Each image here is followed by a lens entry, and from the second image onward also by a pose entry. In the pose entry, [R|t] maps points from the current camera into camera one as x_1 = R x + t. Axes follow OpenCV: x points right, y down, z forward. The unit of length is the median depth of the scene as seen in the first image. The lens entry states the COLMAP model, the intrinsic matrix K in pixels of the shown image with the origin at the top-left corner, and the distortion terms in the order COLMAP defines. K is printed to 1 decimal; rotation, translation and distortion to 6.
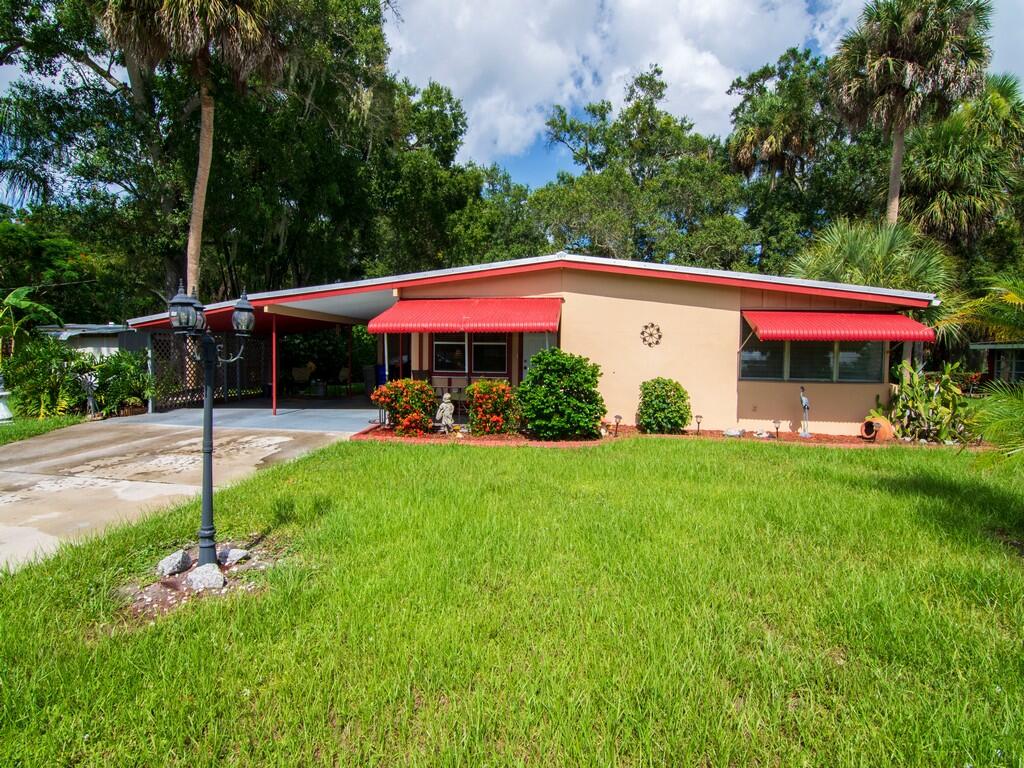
lens RADIAL K [[499.0, 0, 508.2], [0, 499.0, 367.3], [0, 0, 1]] dist [-0.004401, -0.010942]
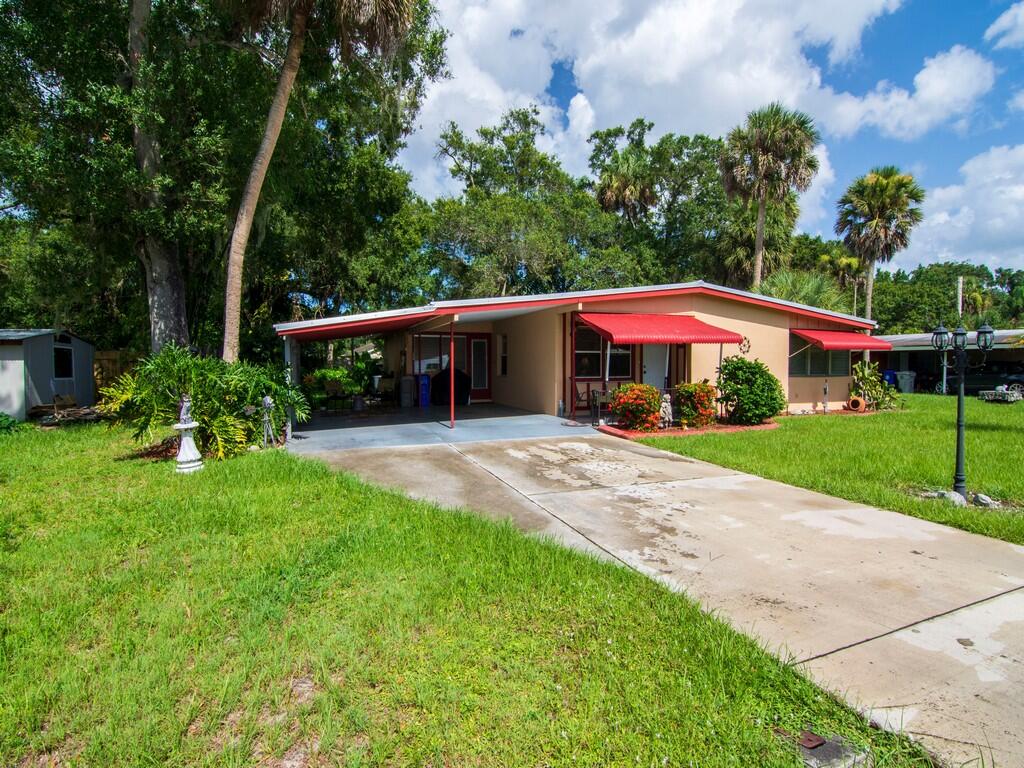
lens RADIAL K [[499.0, 0, 508.2], [0, 499.0, 367.3], [0, 0, 1]] dist [-0.004401, -0.010942]
pose [[0.876291, -0.019868, 0.481371, -0.670086], [0.025341, 0.999667, -0.004870, -0.010914], [-0.481114, 0.016466, 0.876503, 0.088728]]
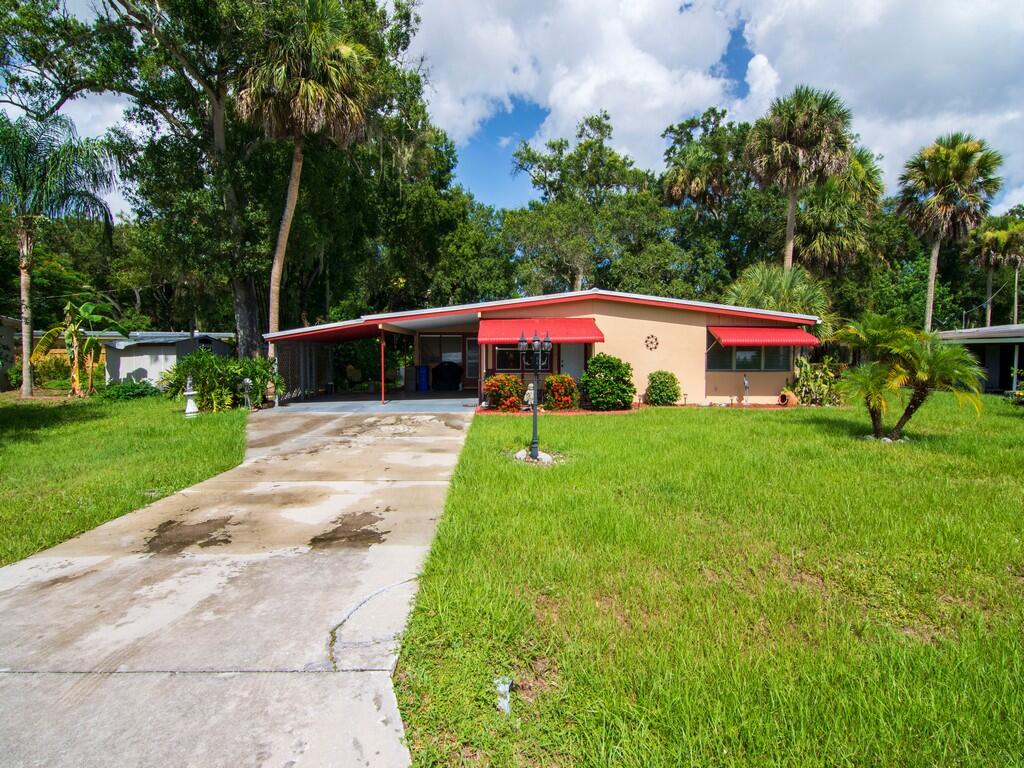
lens RADIAL K [[499.0, 0, 508.2], [0, 499.0, 367.3], [0, 0, 1]] dist [-0.004401, -0.010942]
pose [[0.987257, -0.019384, 0.157948, -0.278941], [0.018757, 0.999809, 0.005455, -0.004377], [-0.158024, -0.002423, 0.987432, -0.313124]]
